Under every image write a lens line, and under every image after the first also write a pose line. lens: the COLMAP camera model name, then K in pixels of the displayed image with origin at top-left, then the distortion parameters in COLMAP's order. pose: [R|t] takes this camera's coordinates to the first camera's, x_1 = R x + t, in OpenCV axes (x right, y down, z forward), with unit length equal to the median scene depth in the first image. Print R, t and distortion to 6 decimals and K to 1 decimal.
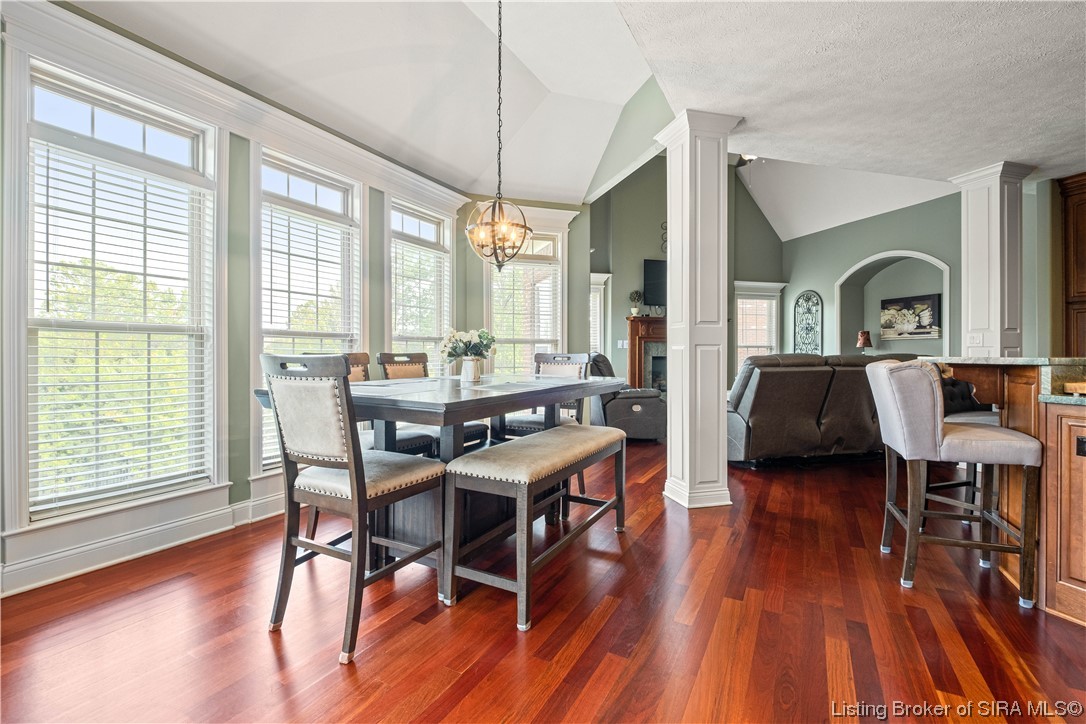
lens RADIAL K [[480.9, 0, 544.8], [0, 480.9, 354.6], [0, 0, 1]] dist [0.004490, -0.004818]
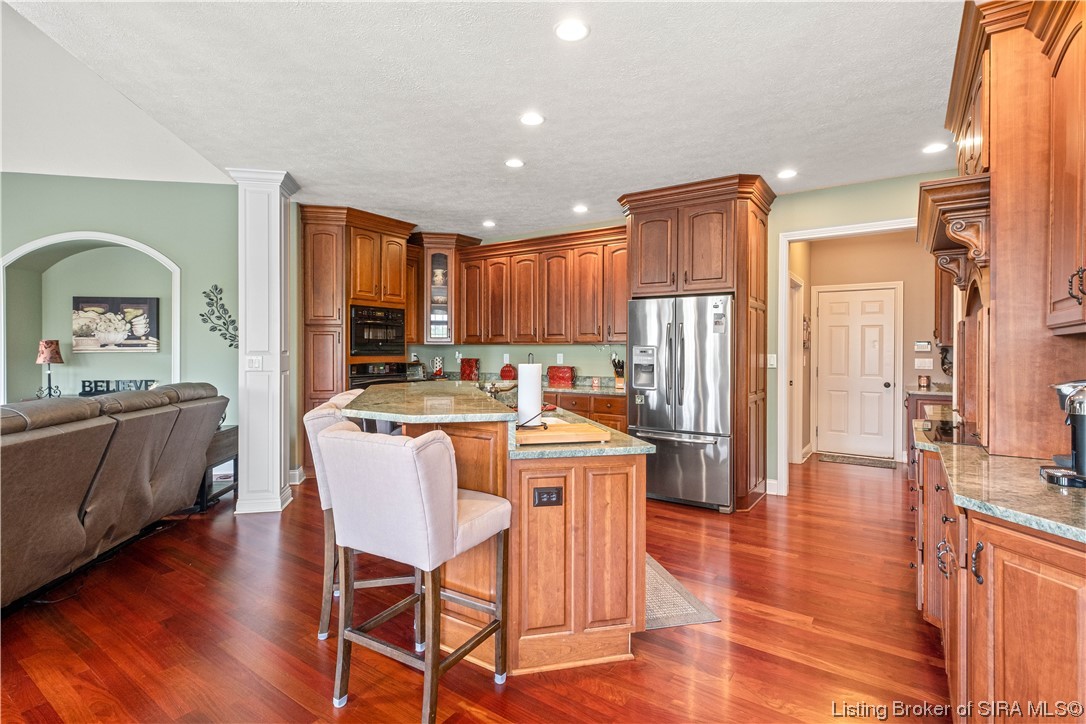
lens RADIAL K [[524.3, 0, 540.5], [0, 524.3, 353.7], [0, 0, 1]] dist [-0.001487, -0.000836]
pose [[0.113850, -0.008244, 0.993464, 0.004049], [0.004649, 0.999959, 0.007765, -0.038626], [-0.993487, 0.003735, 0.113884, 0.270055]]
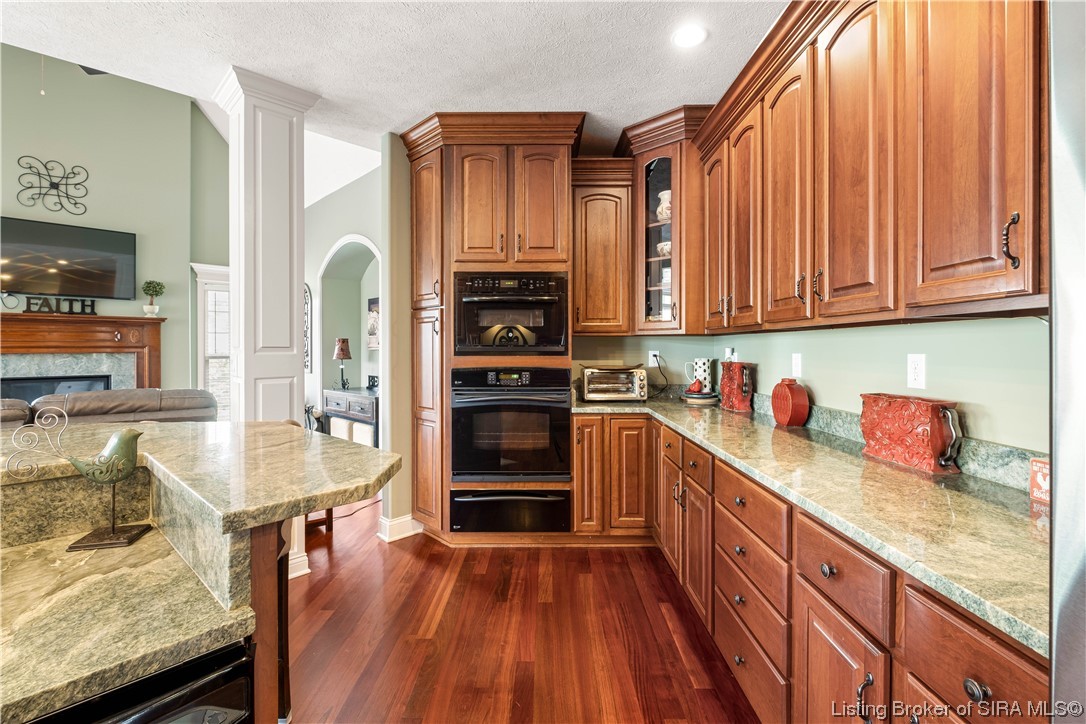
lens RADIAL K [[480.9, 0, 542.8], [0, 480.9, 352.7], [0, 0, 1]] dist [0.004490, -0.004818]
pose [[0.886181, -0.007294, 0.463281, 0.721873], [0.006346, 0.999973, 0.003605, -0.033305], [-0.463295, -0.000254, 0.886204, 0.199316]]
